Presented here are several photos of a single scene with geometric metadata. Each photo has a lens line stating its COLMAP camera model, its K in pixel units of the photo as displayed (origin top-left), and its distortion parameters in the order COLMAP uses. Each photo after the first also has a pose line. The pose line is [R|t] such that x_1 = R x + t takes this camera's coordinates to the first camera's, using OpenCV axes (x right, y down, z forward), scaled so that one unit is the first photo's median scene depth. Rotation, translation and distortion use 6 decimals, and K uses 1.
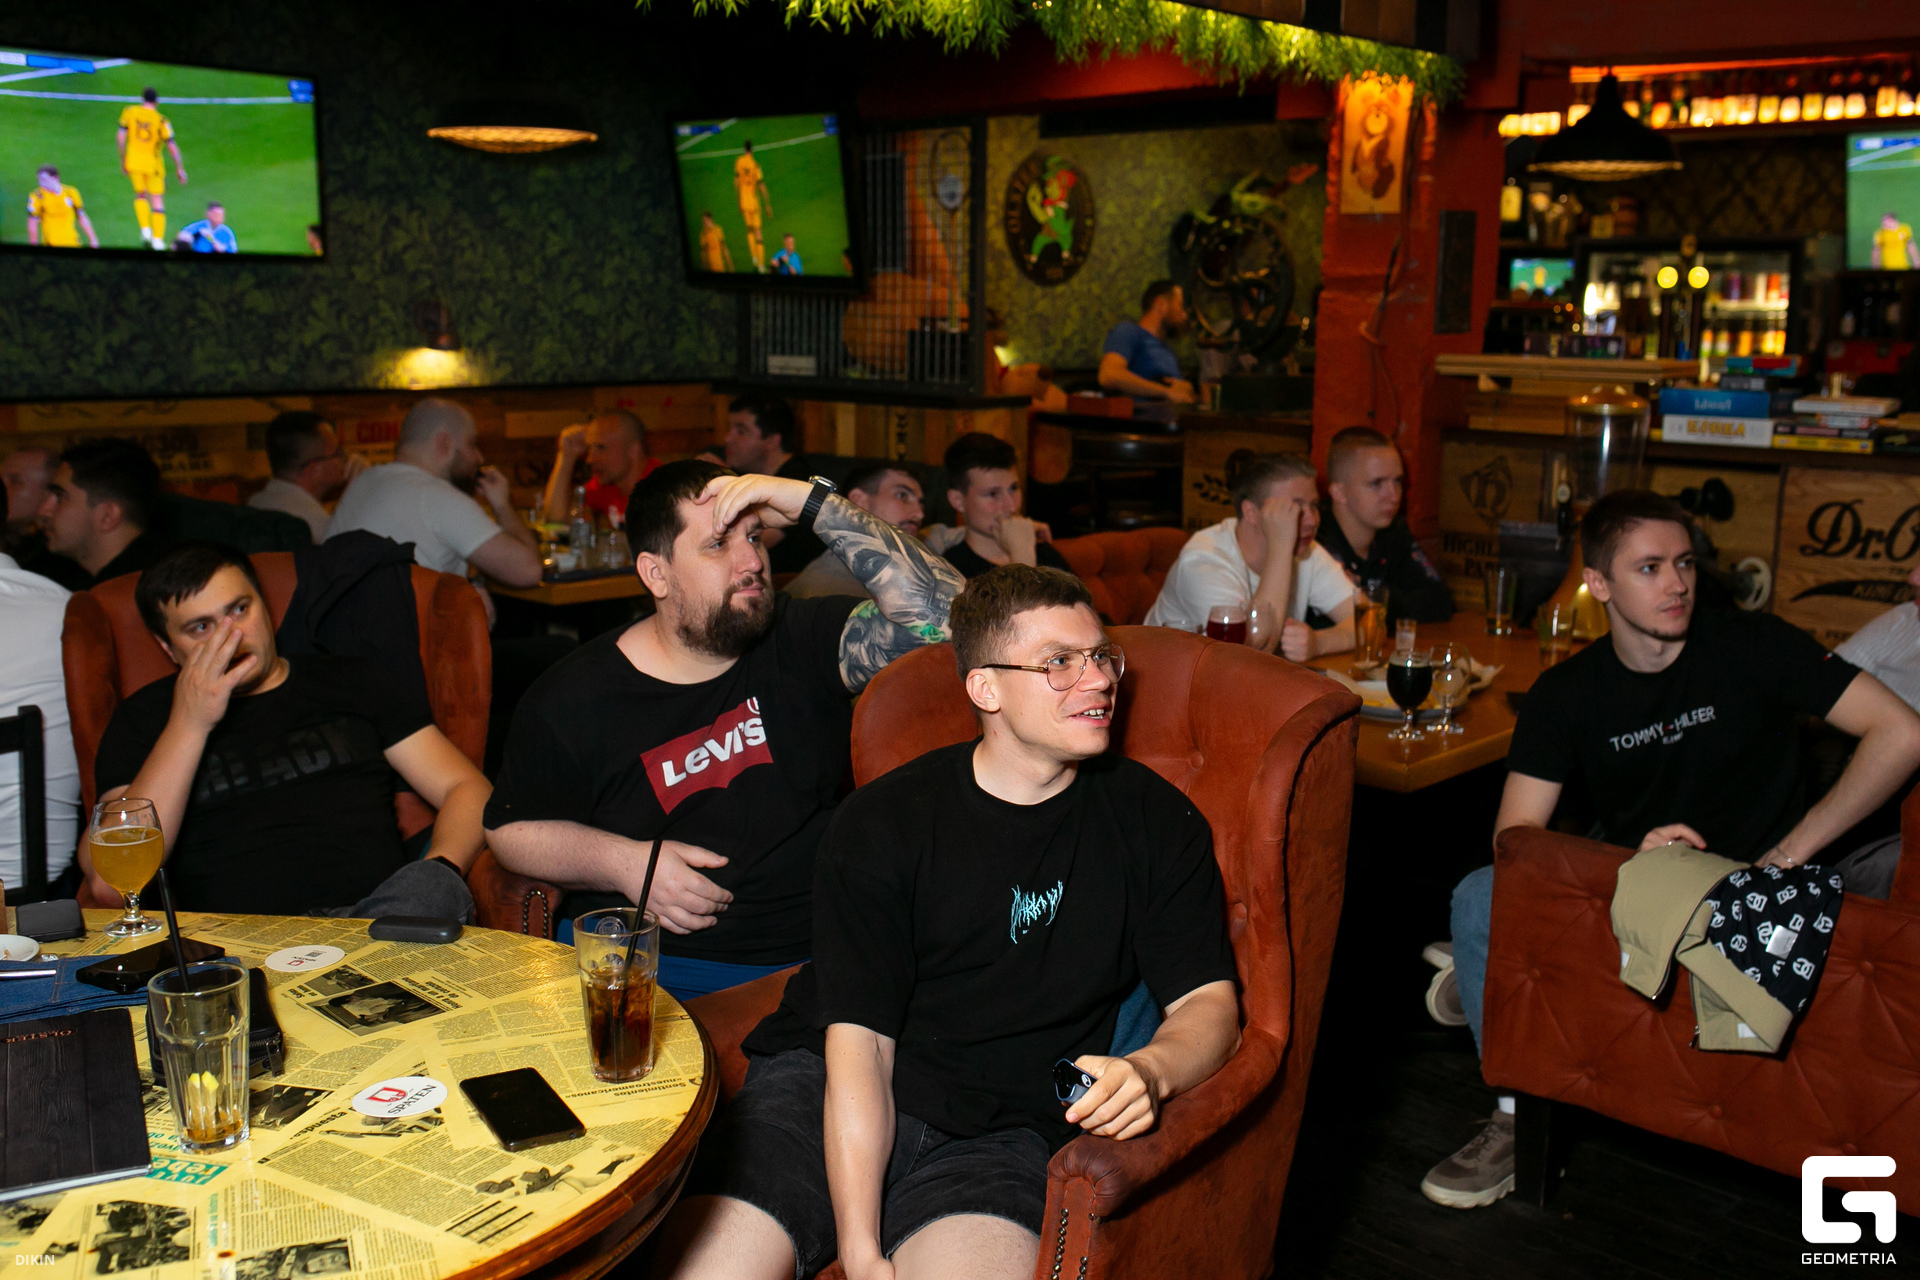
lens RADIAL K [[1832.7, 0, 967.3], [0, 1832.7, 632.7], [0, 0, 1]] dist [-0.062978, 0.098248]
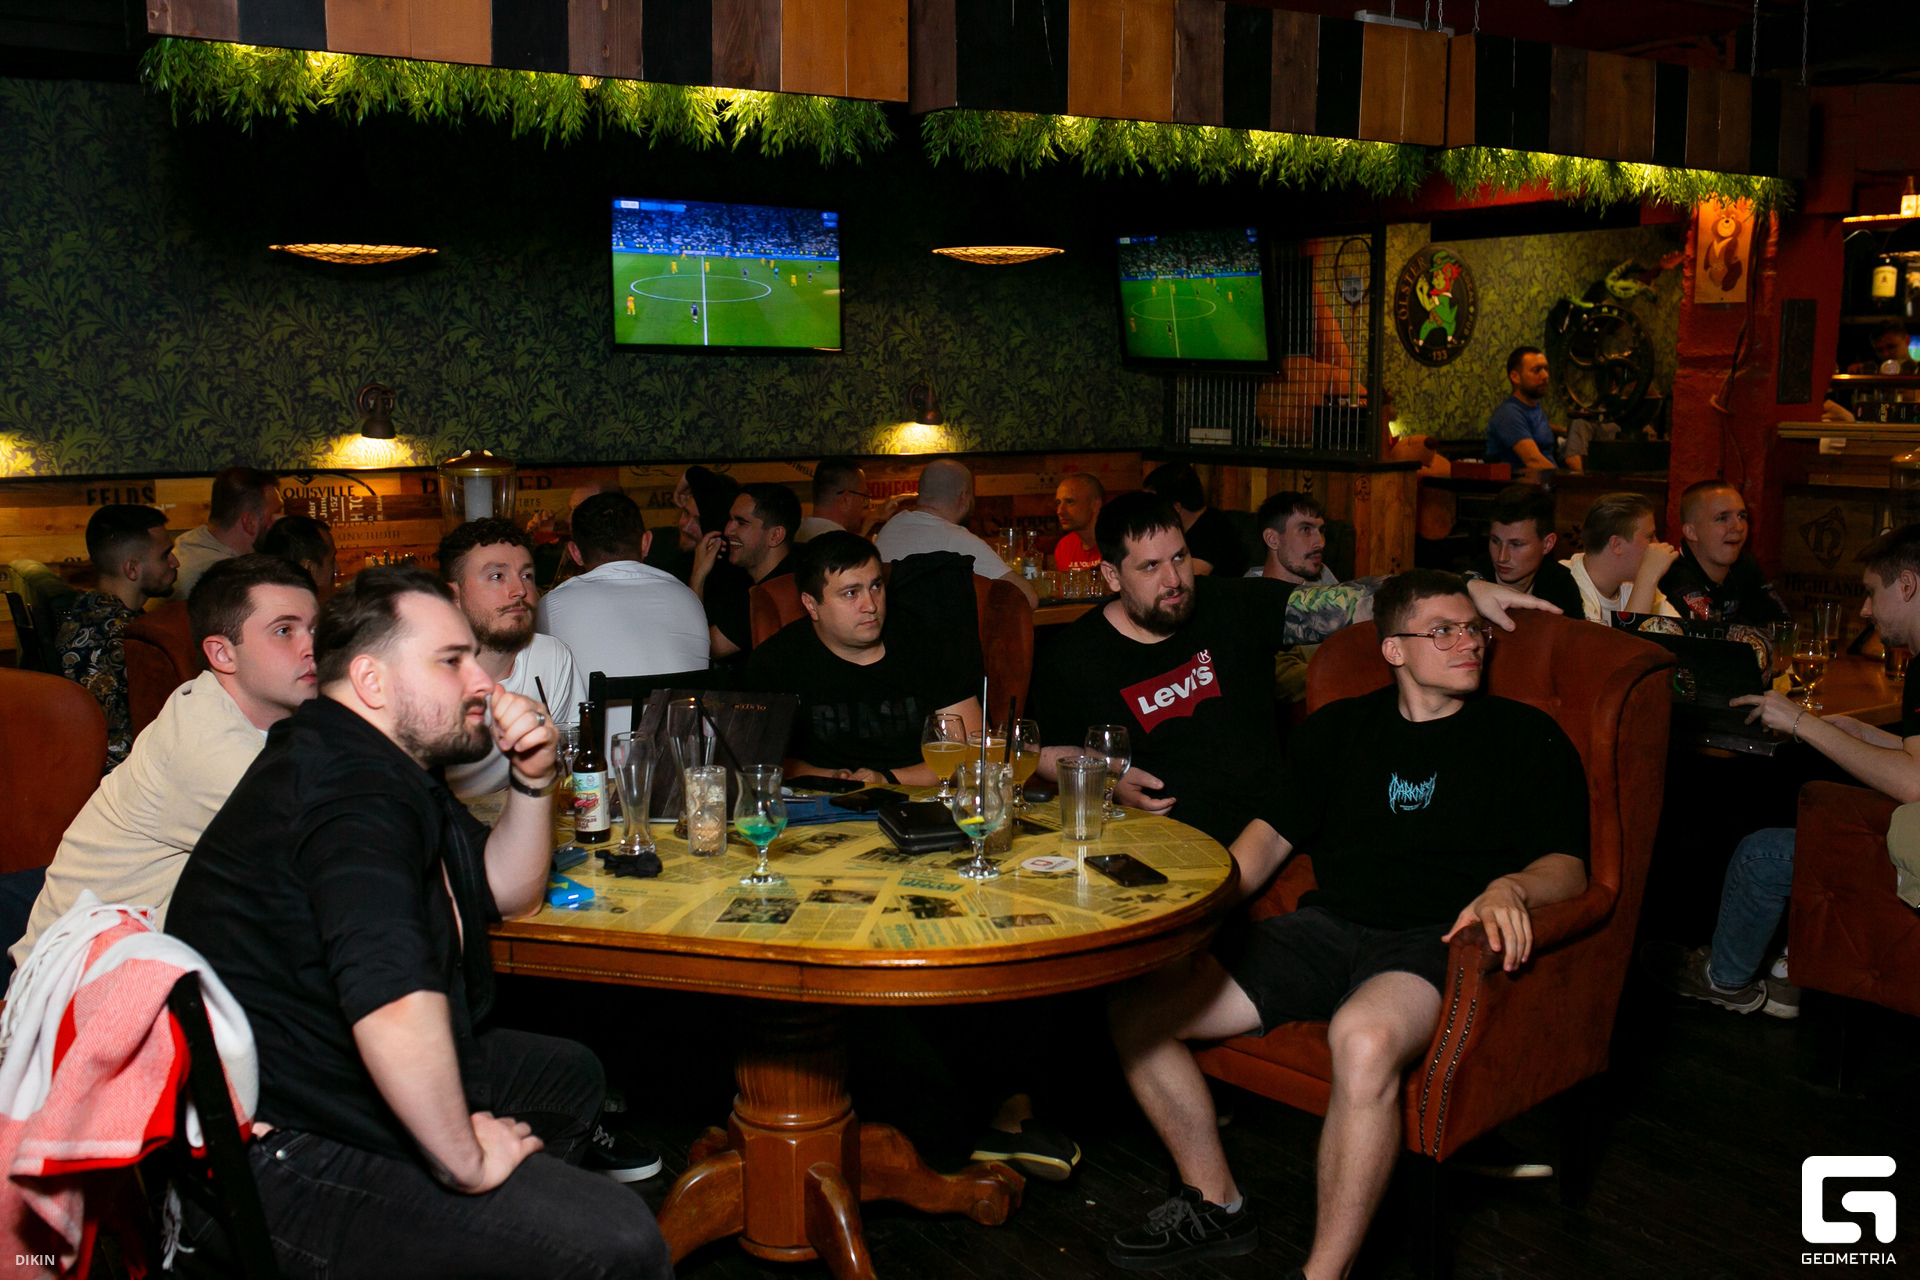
lens RADIAL K [[1823.8, 0, 970.2], [0, 1823.8, 638.4], [0, 0, 1]] dist [-0.059630, 0.084460]
pose [[0.980495, 0.015710, -0.195917, -0.018548], [-0.023405, 0.999040, -0.037022, 0.034050], [0.195147, 0.040885, 0.979921, -0.191020]]
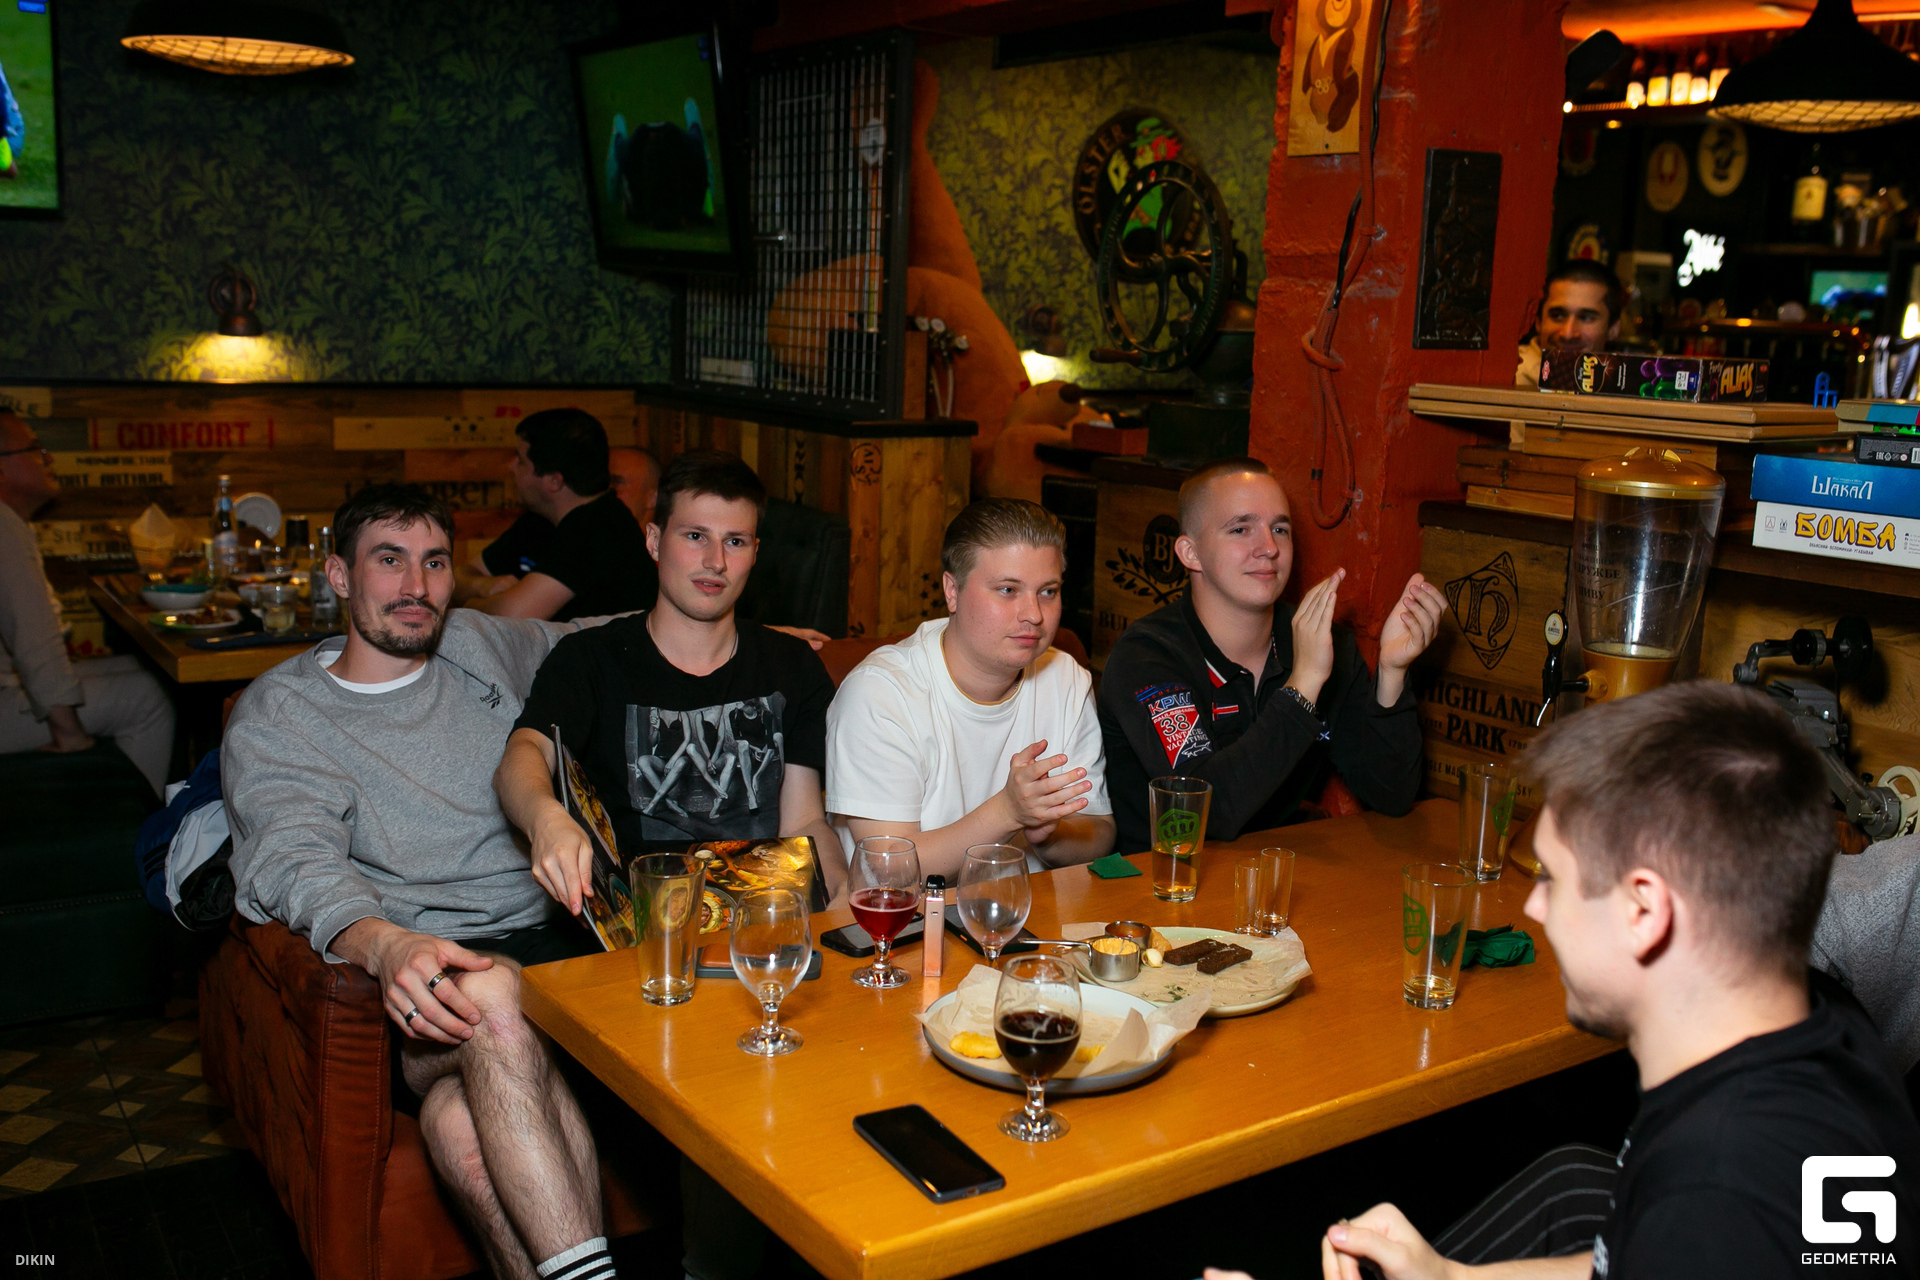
lens RADIAL K [[1823.8, 0, 970.2], [0, 1823.8, 638.4], [0, 0, 1]] dist [-0.059630, 0.084460]
pose [[0.978025, 0.063316, -0.198642, 0.191354], [-0.063926, 0.997949, 0.003349, -0.047092], [0.198447, 0.009423, 0.980066, 0.295932]]
